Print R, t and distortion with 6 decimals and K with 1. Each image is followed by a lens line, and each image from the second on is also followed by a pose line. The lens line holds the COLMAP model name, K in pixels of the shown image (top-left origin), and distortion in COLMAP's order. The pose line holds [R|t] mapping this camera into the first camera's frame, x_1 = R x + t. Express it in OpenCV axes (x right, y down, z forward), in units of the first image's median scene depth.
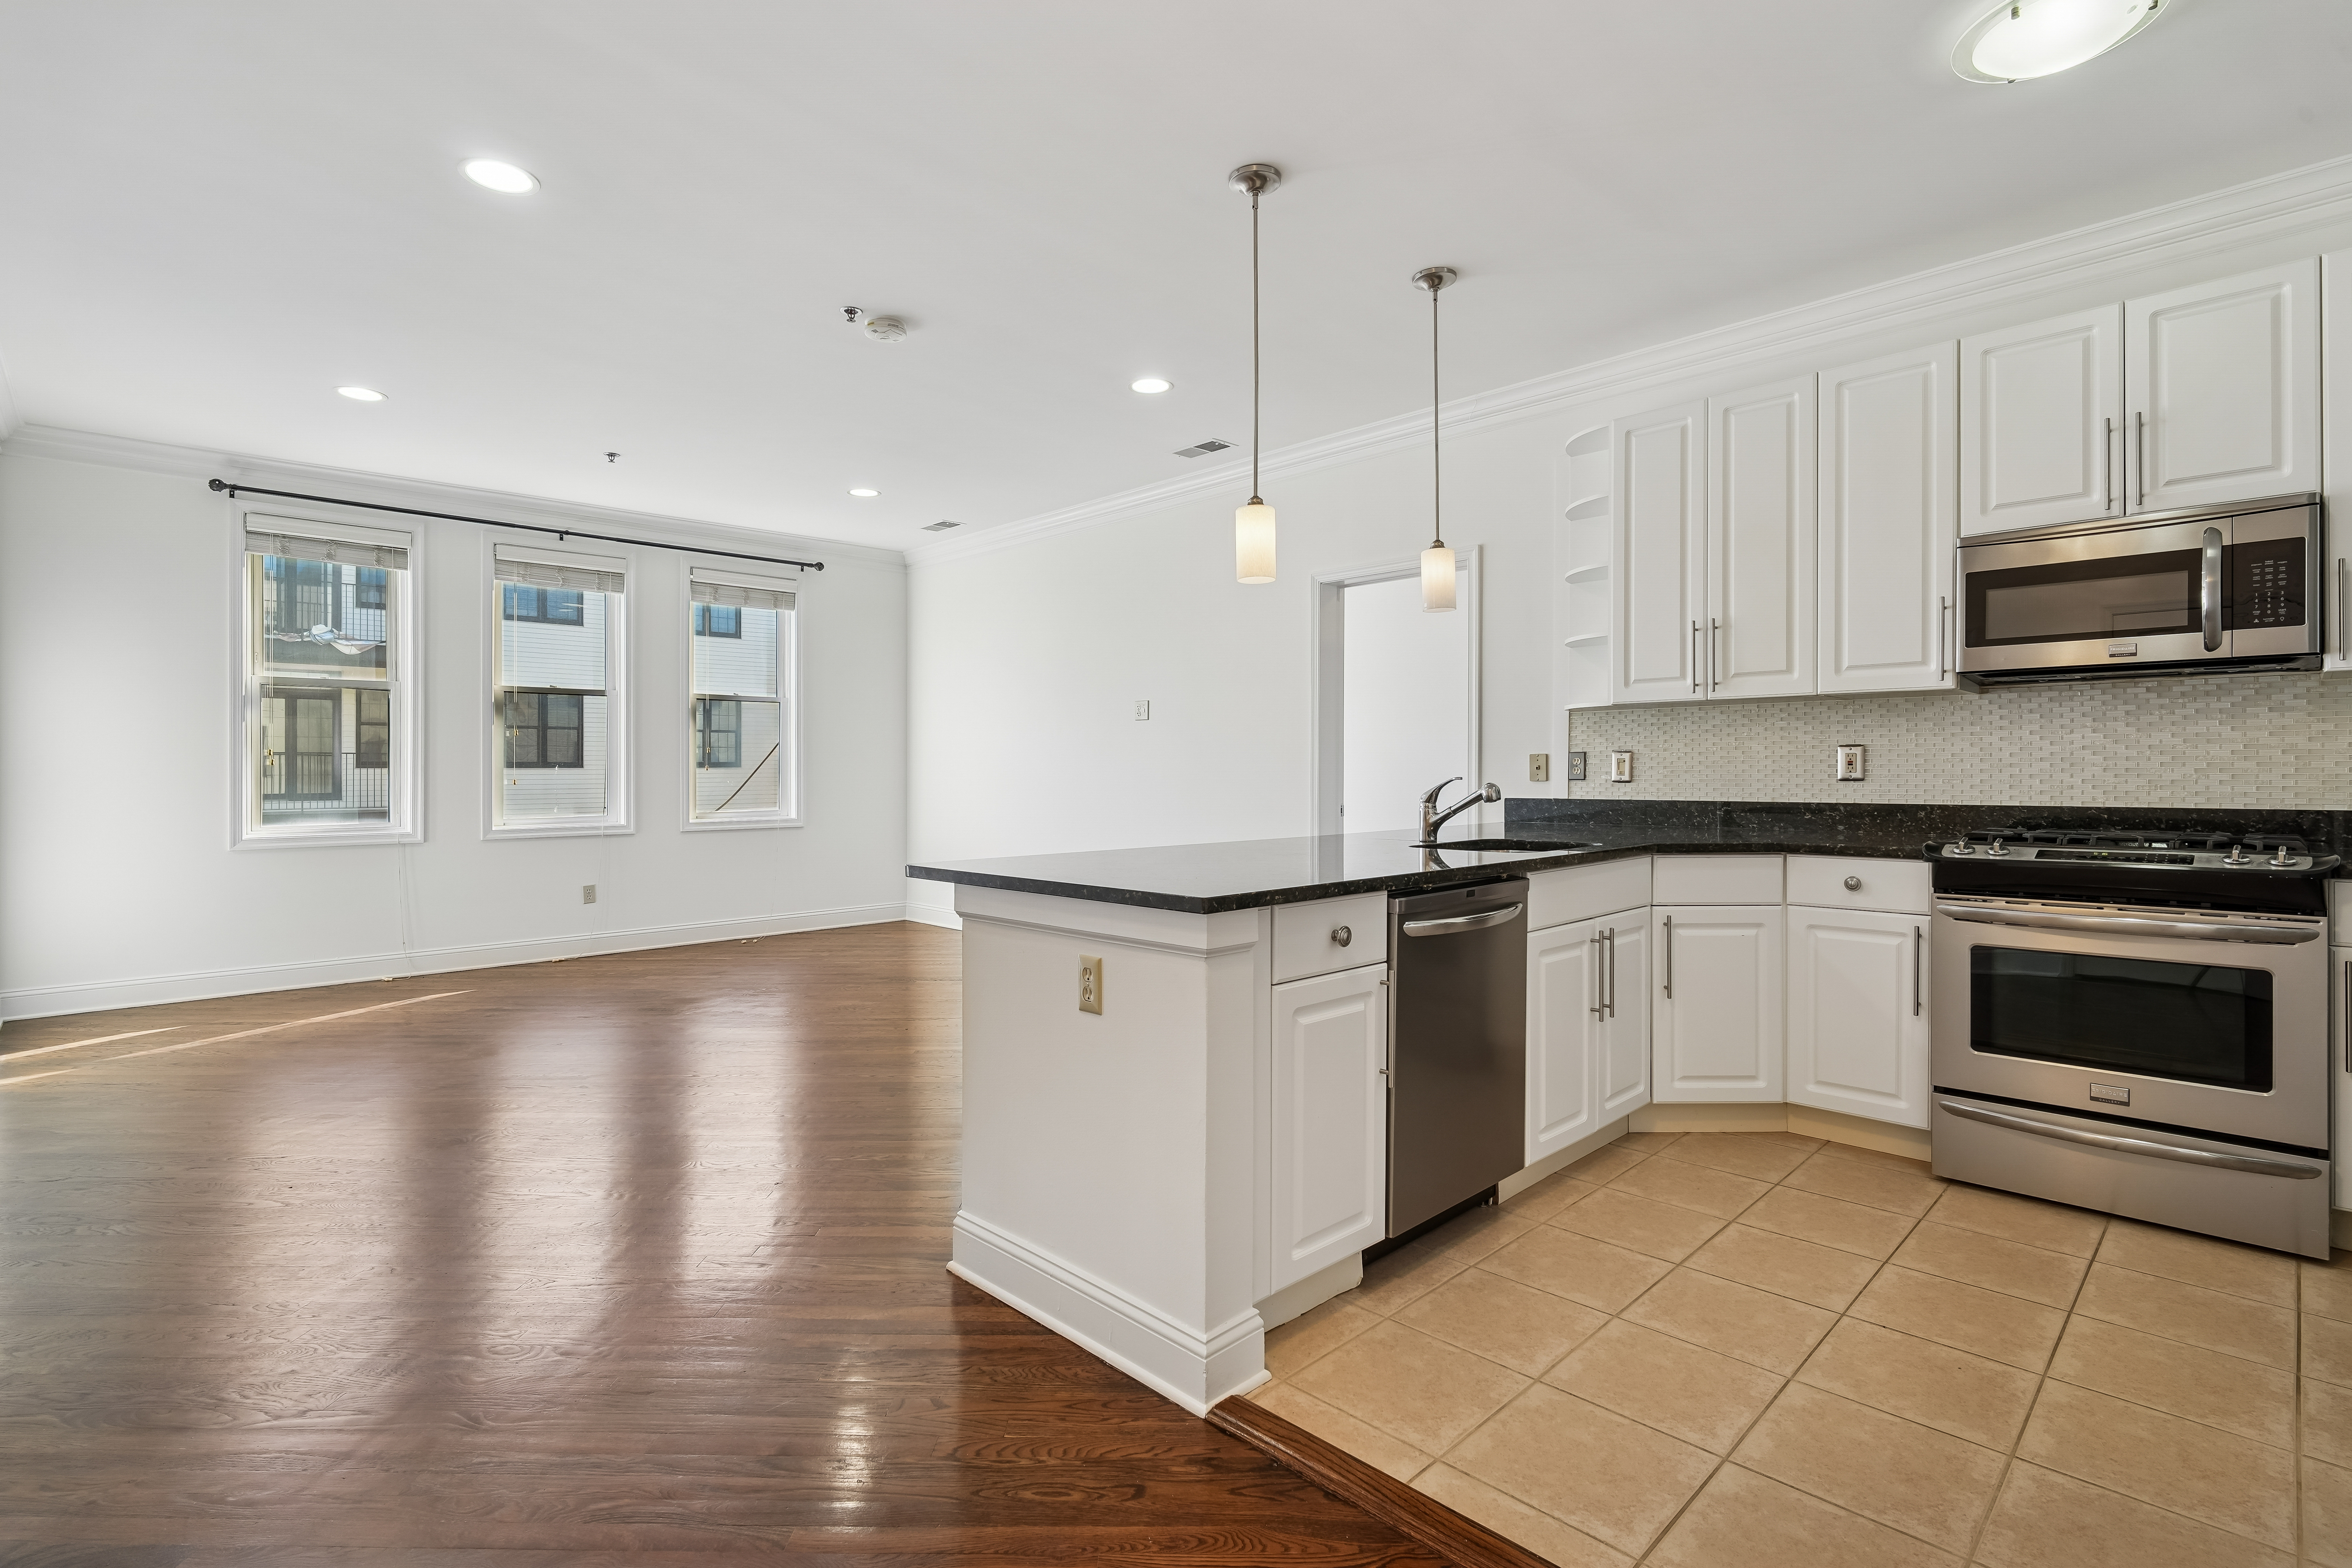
lens RADIAL K [[1099.8, 0, 1172.4], [0, 1099.8, 764.5], [0, 0, 1]] dist [0.000160, -0.001164]
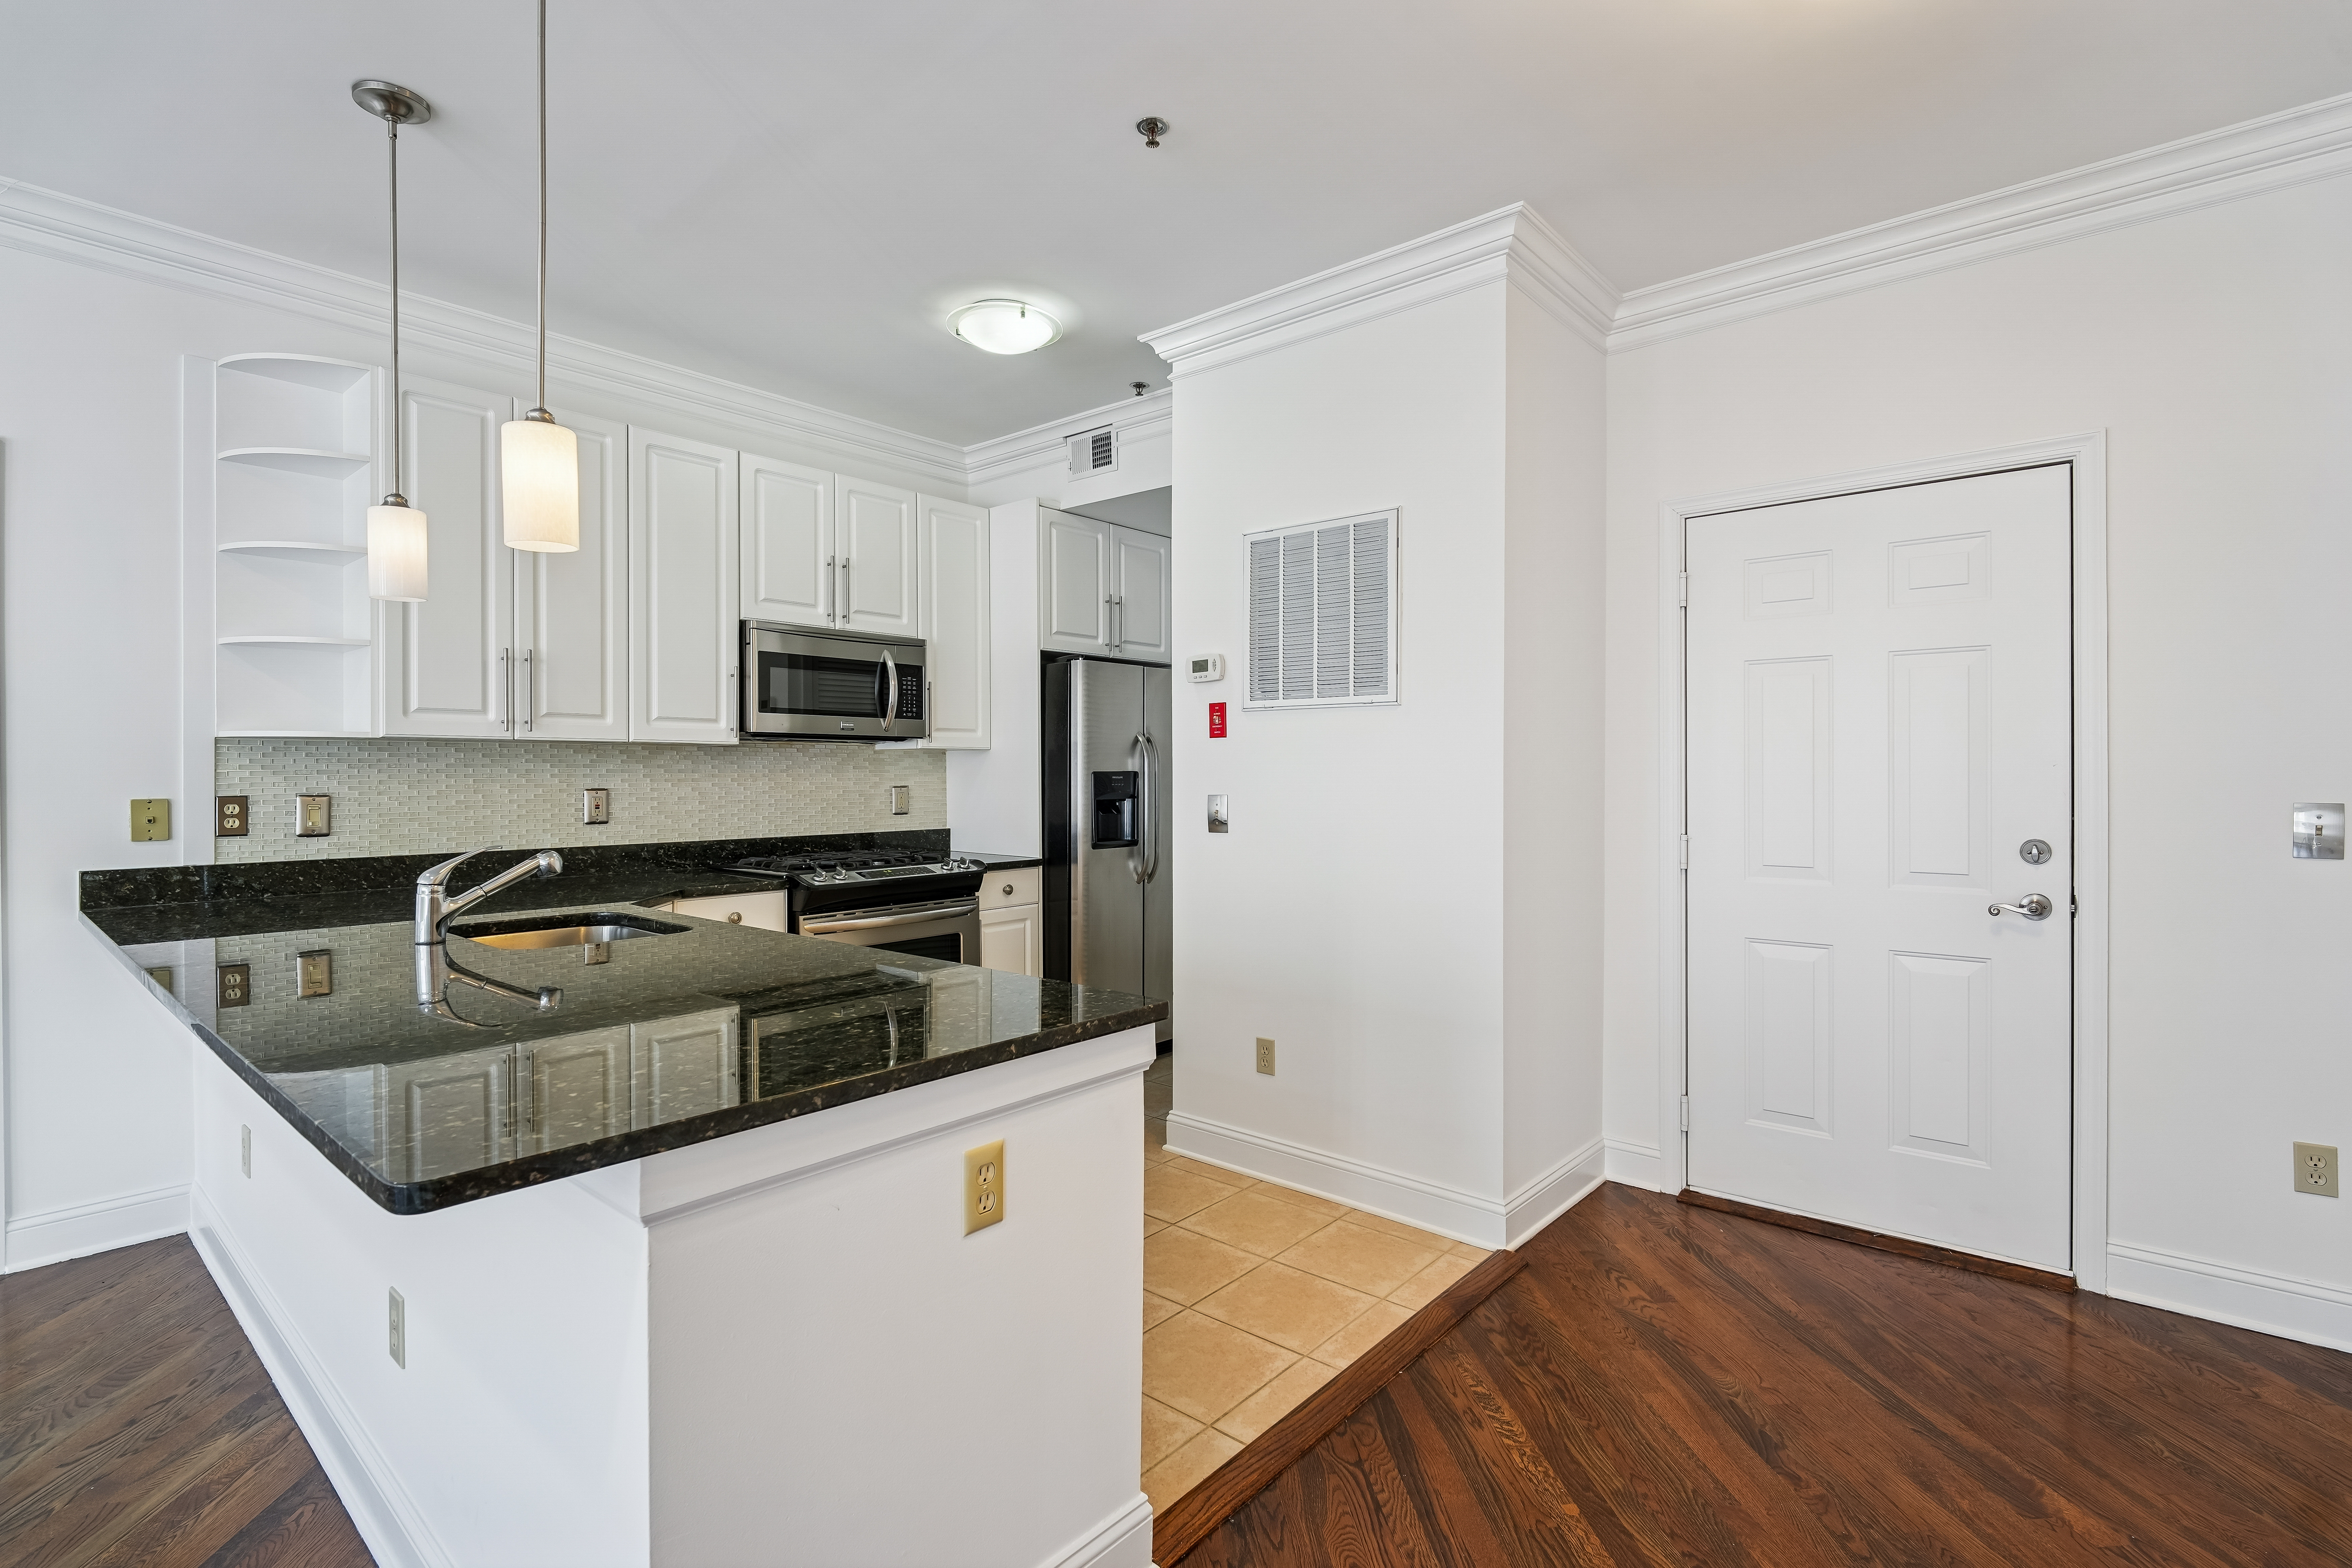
lens RADIAL K [[1084.0, 0, 1187.5], [0, 1084.0, 779.4], [0, 0, 1]] dist [-0.002320, -0.001053]
pose [[-0.104407, -0.002464, 0.994532, -0.504549], [-0.005867, 0.999981, 0.001861, -0.035996], [-0.994517, -0.005641, -0.104419, 0.632561]]
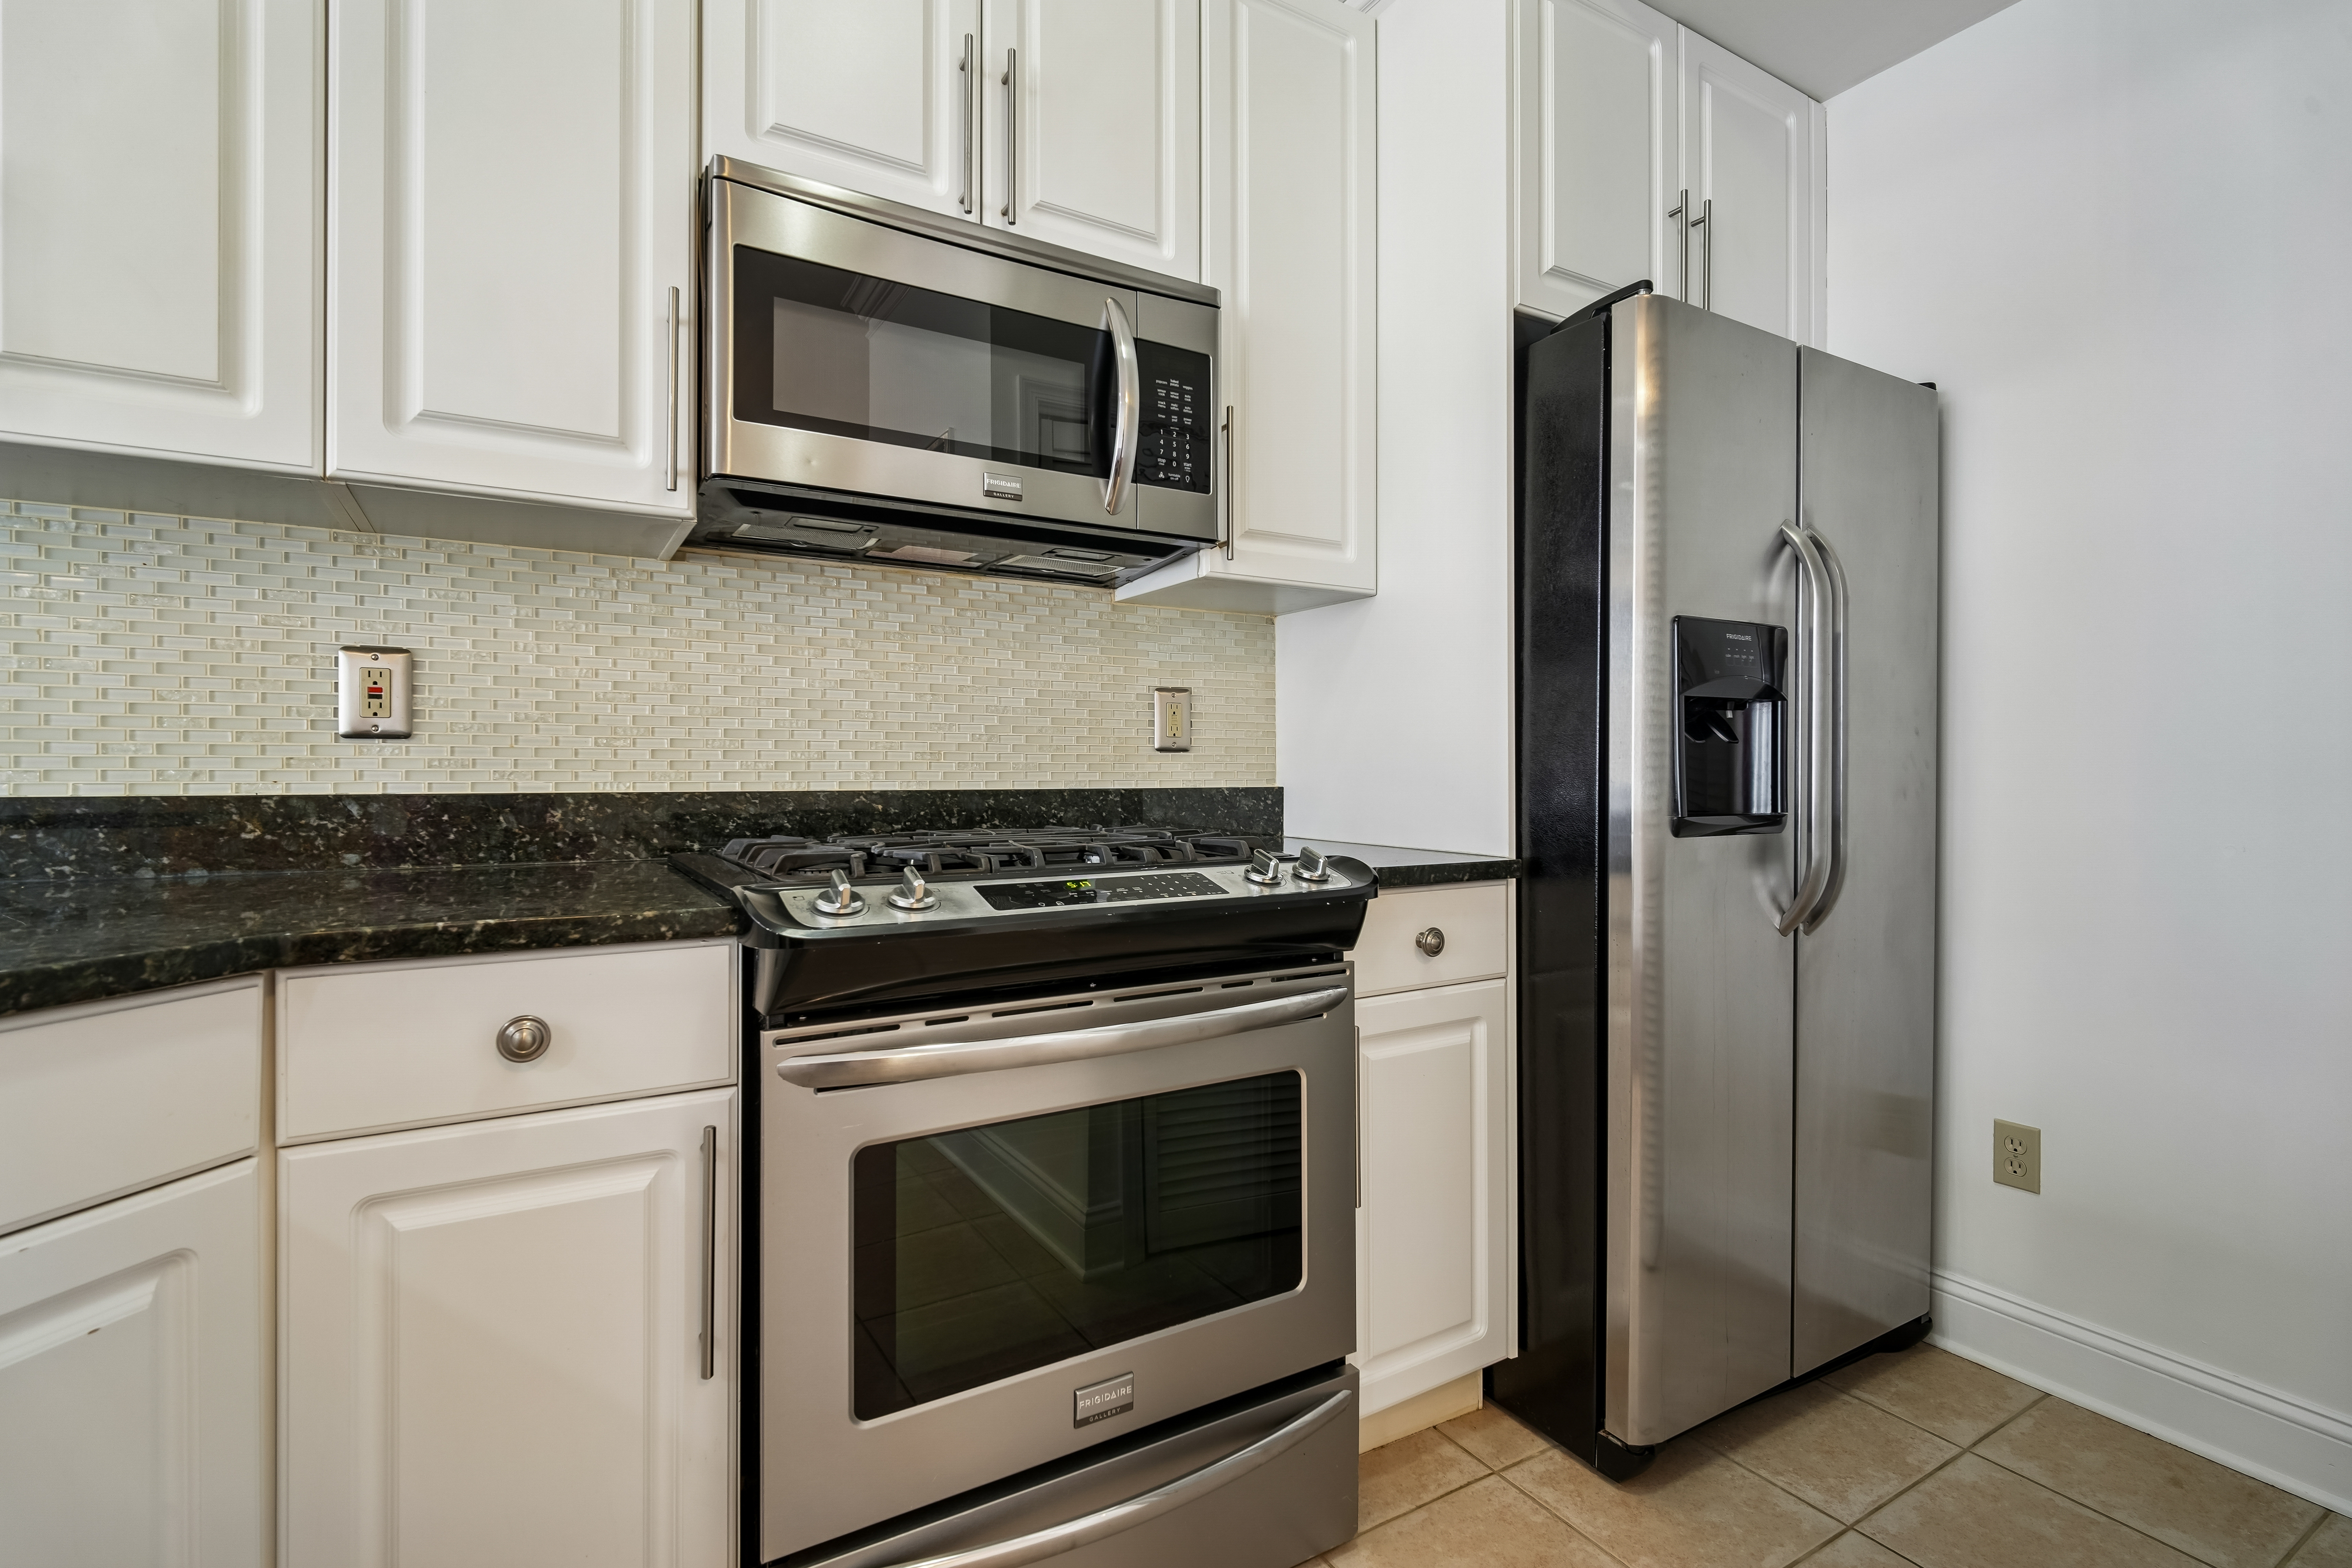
lens RADIAL K [[1084.0, 0, 1187.5], [0, 1084.0, 779.4], [0, 0, 1]] dist [-0.002320, -0.001053]
pose [[0.215052, -0.000040, 0.976603, 0.339063], [-0.008557, 0.999962, 0.001925, 0.029969], [-0.976565, -0.008771, 0.215044, 0.714501]]
